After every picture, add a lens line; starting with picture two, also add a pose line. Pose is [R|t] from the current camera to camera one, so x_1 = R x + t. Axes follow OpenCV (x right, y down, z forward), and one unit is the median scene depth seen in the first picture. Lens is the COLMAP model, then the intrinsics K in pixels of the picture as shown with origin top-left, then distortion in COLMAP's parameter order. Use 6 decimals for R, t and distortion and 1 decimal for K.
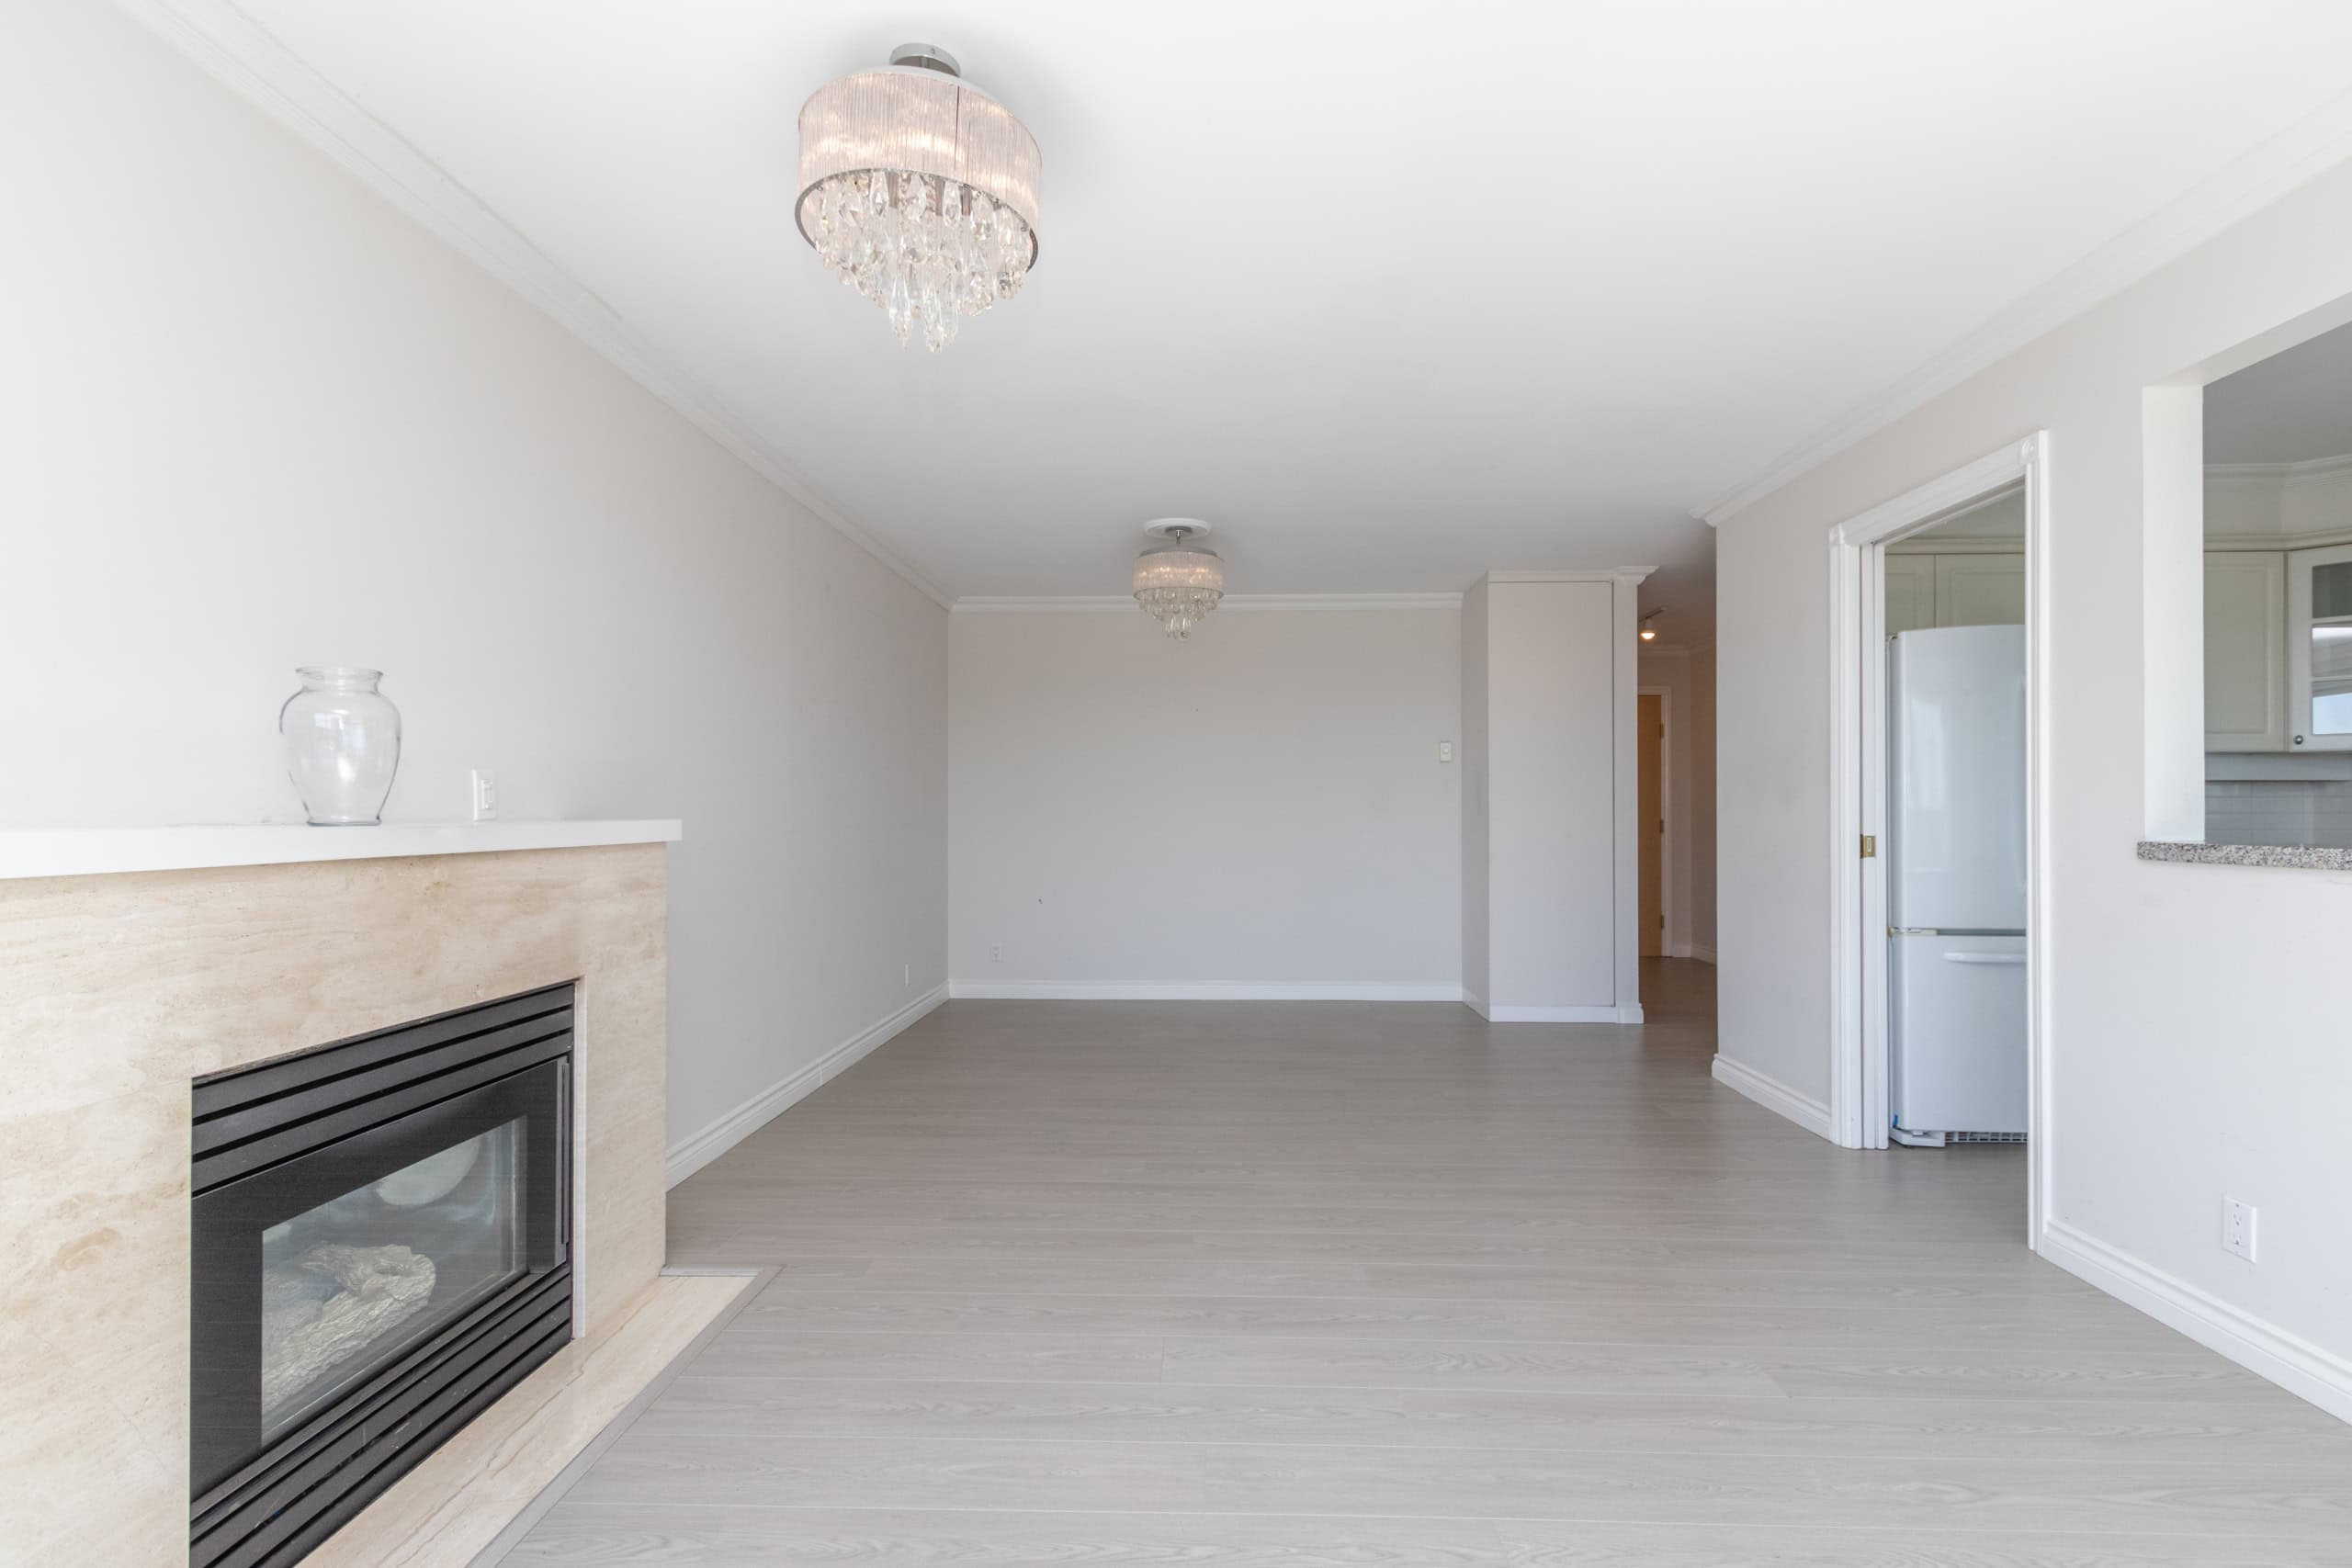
lens RADIAL K [[1080.8, 0, 1181.4], [0, 1080.8, 802.9], [0, 0, 1]] dist [0.003843, -0.000817]
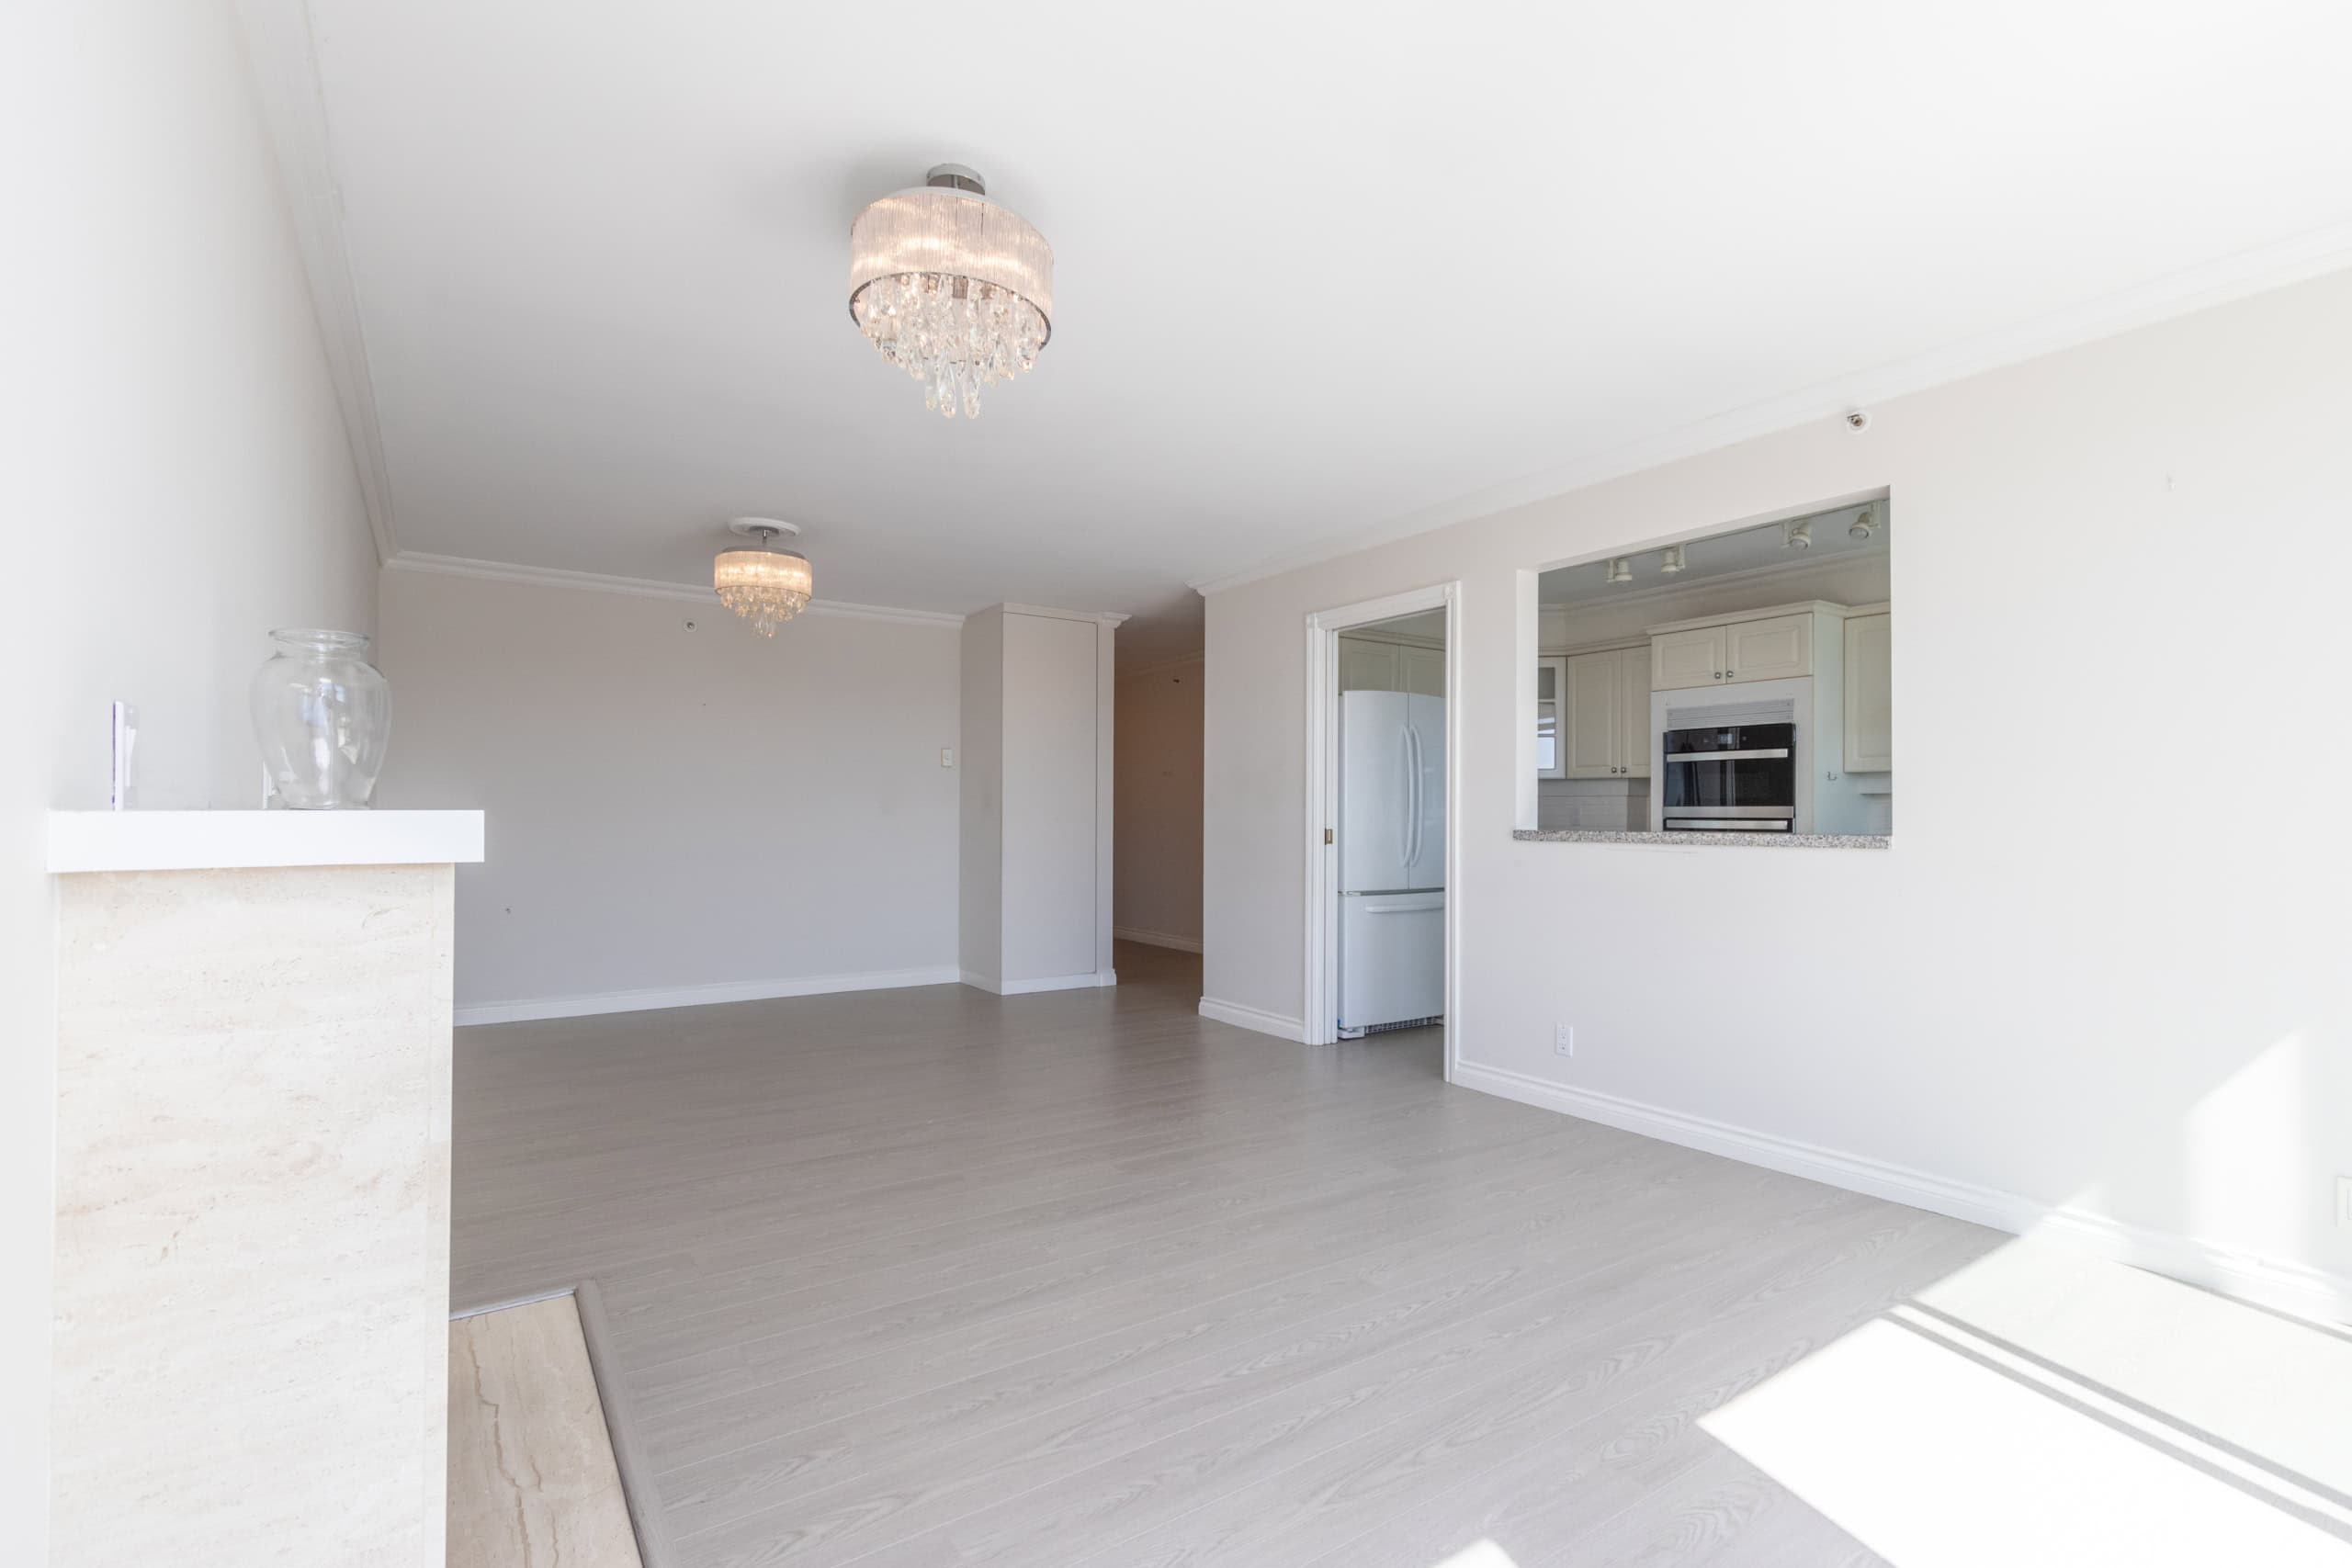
lens RADIAL K [[1080.8, 0, 1178.8], [0, 1080.8, 799.5], [0, 0, 1]] dist [0.003843, -0.000817]
pose [[0.808705, 0.014307, 0.588040, -0.496041], [-0.010514, 0.999896, -0.009867, 0.008719], [-0.588121, 0.001796, 0.808771, -0.074132]]
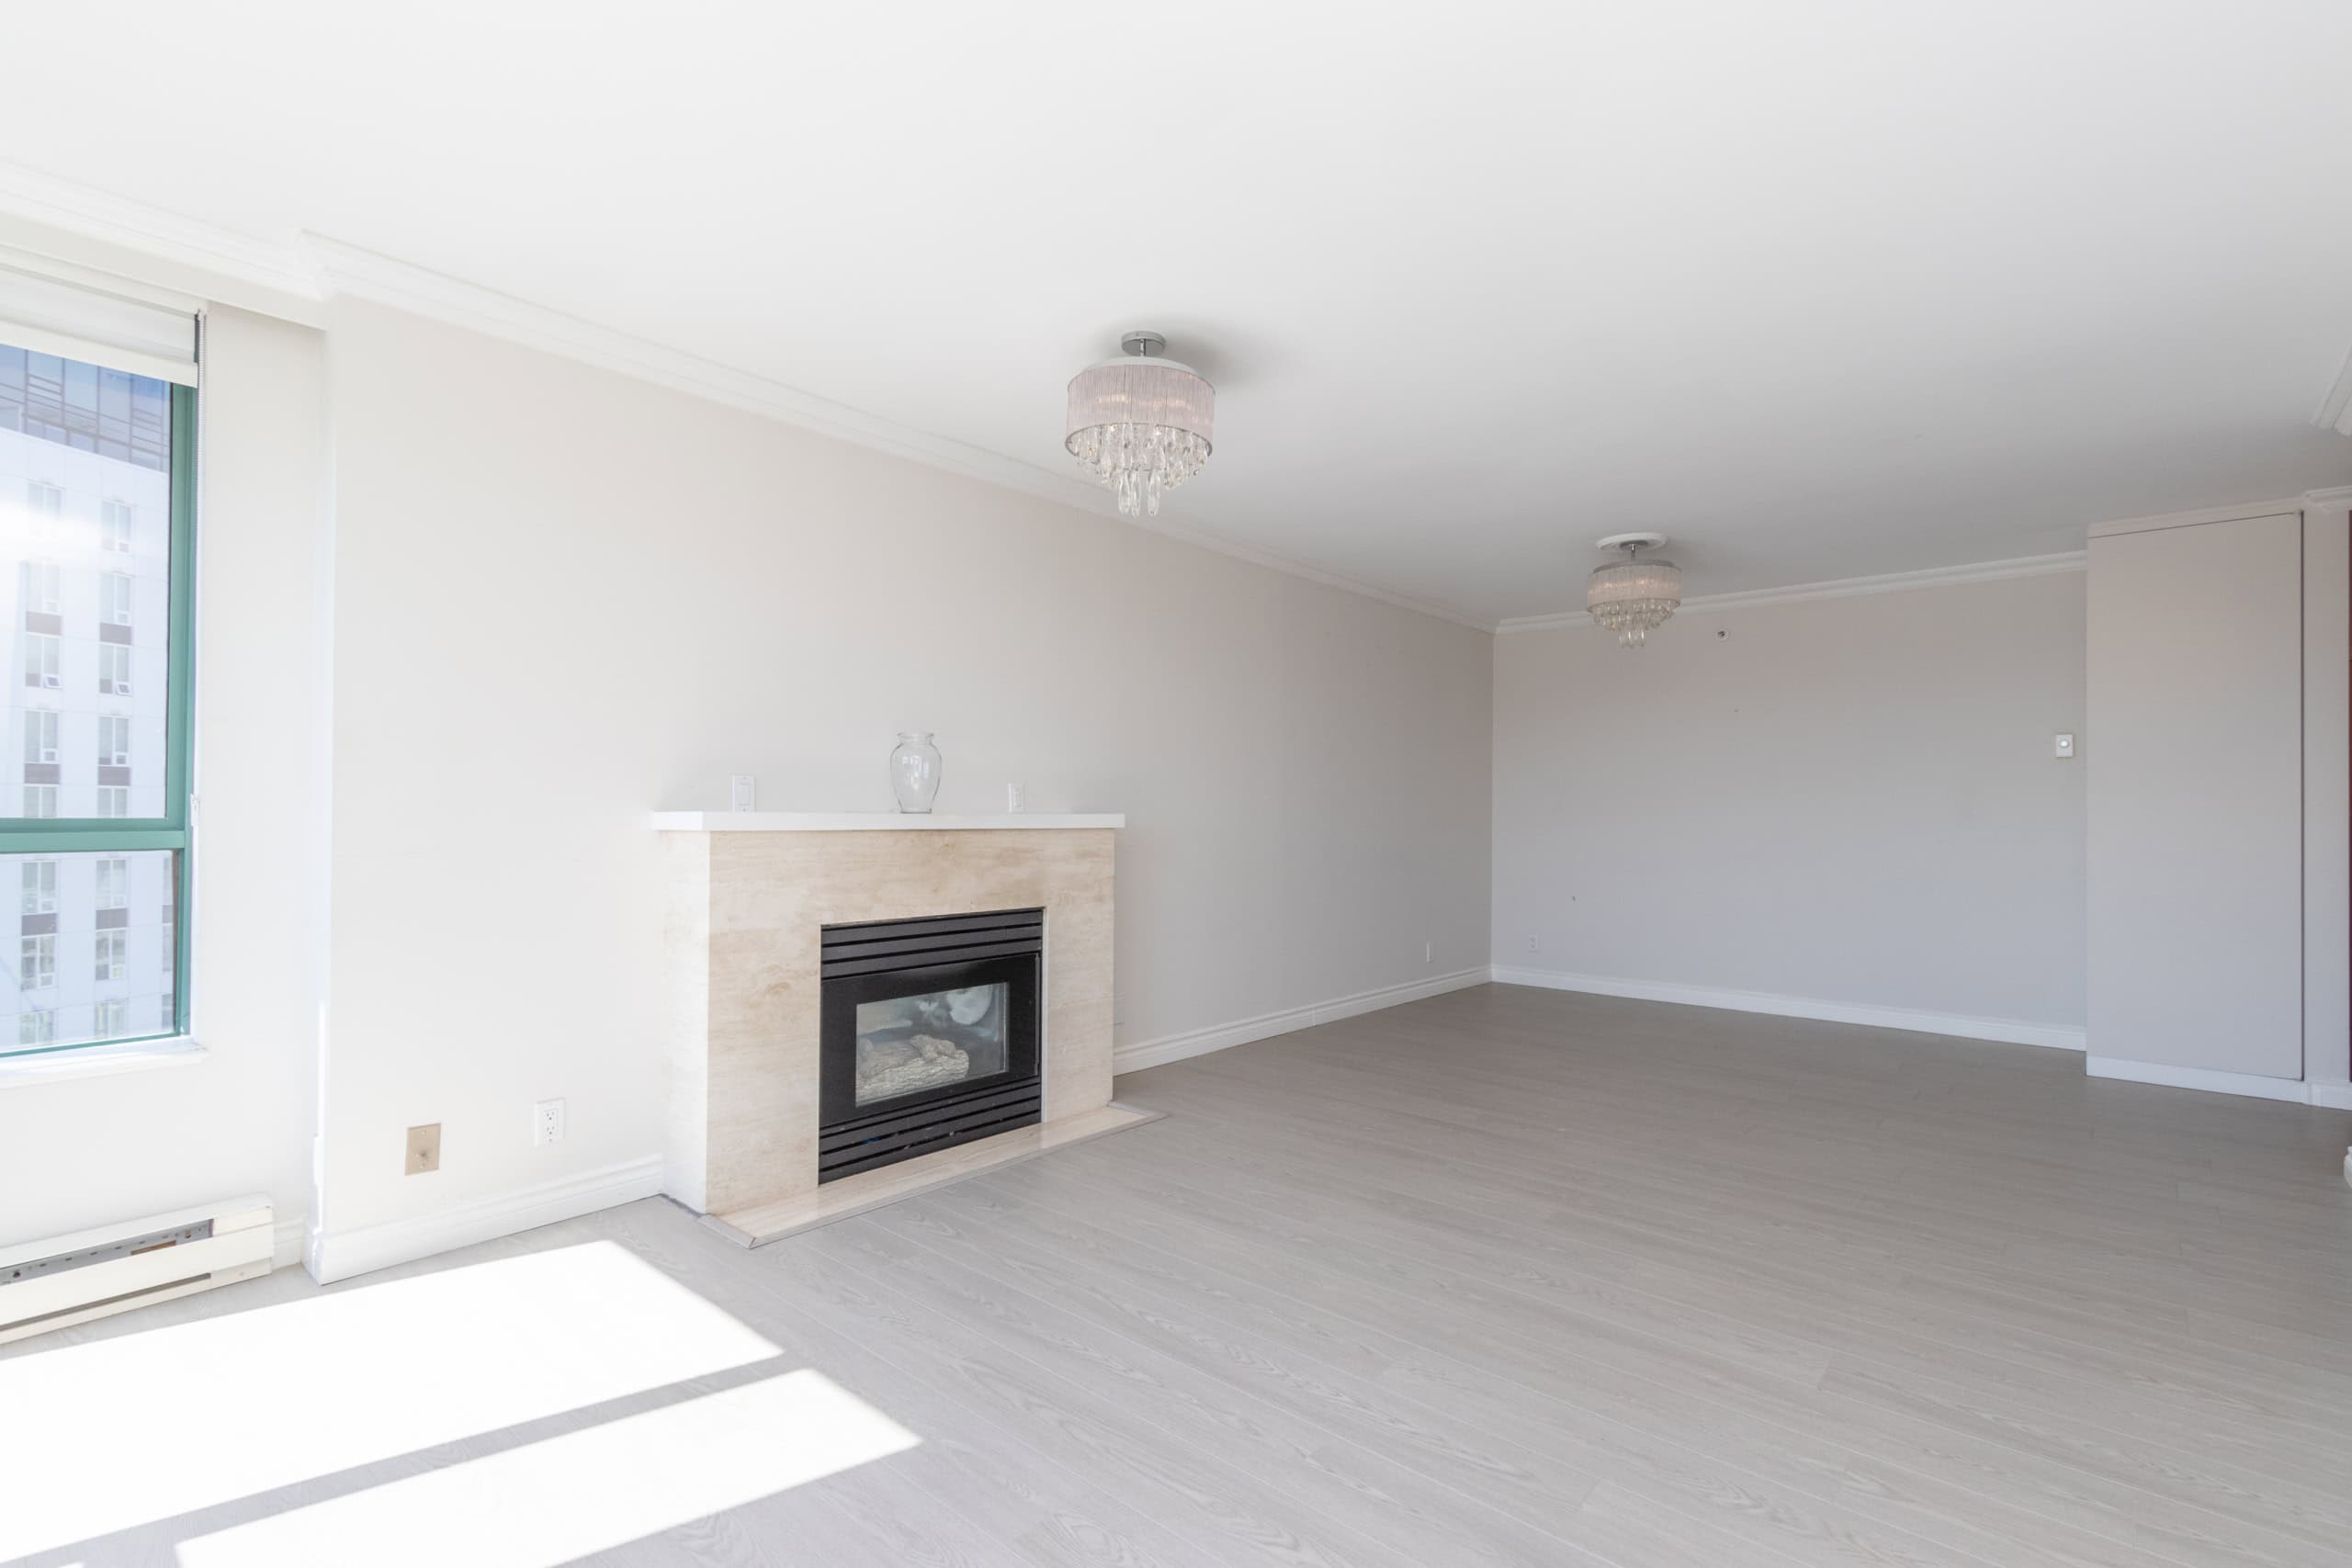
lens RADIAL K [[1052.7, 0, 1181.7], [0, 1052.7, 800.9], [0, 0, 1]] dist [-0.002020, -0.000950]
pose [[0.773826, -0.000116, -0.633398, 0.537342], [-0.004056, 0.999979, -0.005138, 0.004006], [0.633385, 0.006545, 0.773809, -0.106428]]
